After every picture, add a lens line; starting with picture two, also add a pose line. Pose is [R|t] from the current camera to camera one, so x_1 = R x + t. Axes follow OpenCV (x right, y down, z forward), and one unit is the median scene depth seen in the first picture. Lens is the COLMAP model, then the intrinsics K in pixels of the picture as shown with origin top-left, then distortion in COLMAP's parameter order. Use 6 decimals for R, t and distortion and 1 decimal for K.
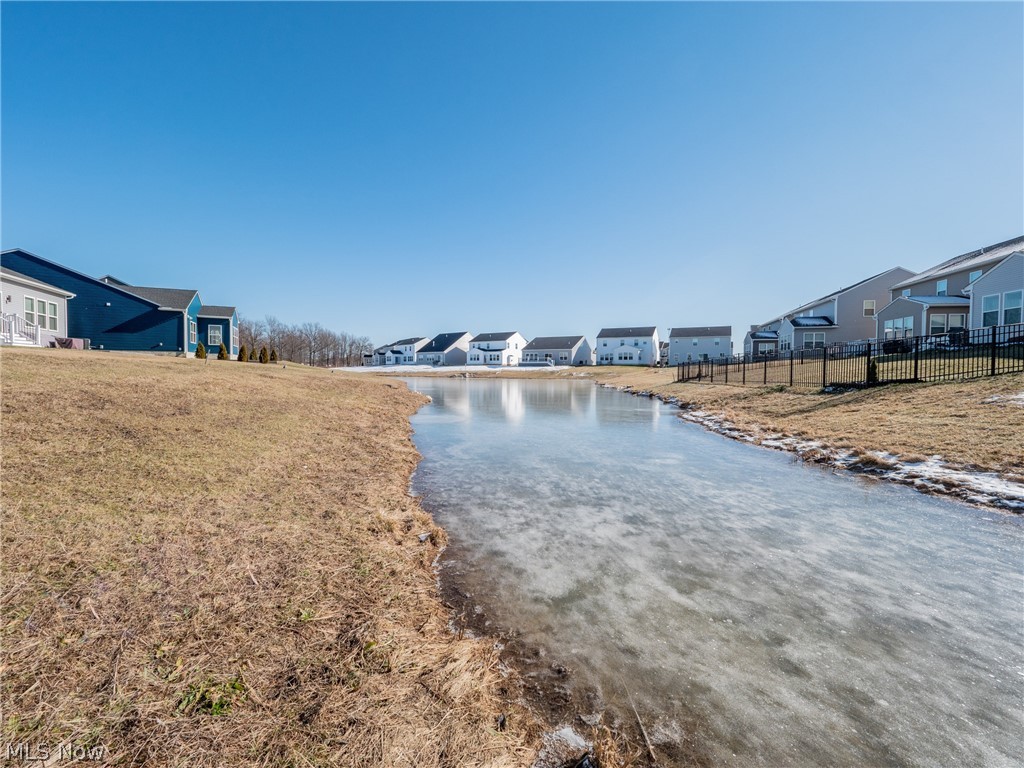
lens RADIAL K [[399.5, 0, 512.0], [0, 399.5, 384.0], [0, 0, 1]] dist [-0.000720, -0.012541]
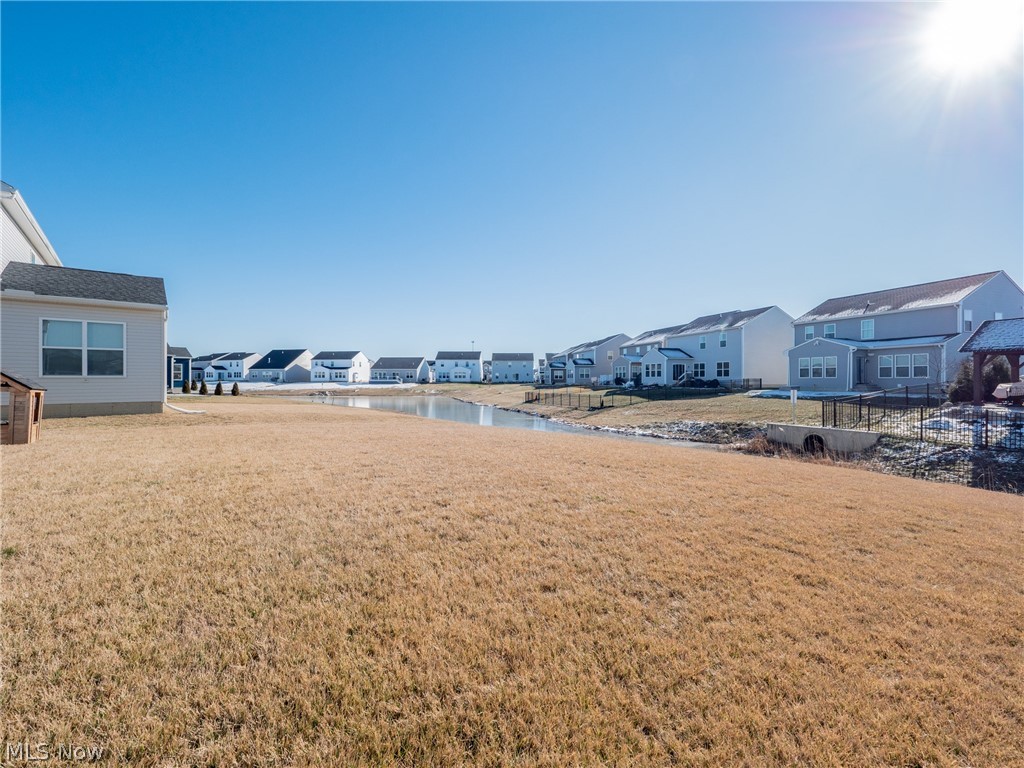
lens RADIAL K [[399.5, 0, 512.0], [0, 399.5, 384.0], [0, 0, 1]] dist [-0.000720, -0.012541]
pose [[0.890438, -0.006544, 0.455058, -0.129811], [0.017176, 0.999667, -0.019235, -0.015305], [-0.454781, 0.024944, 0.890254, -0.167021]]
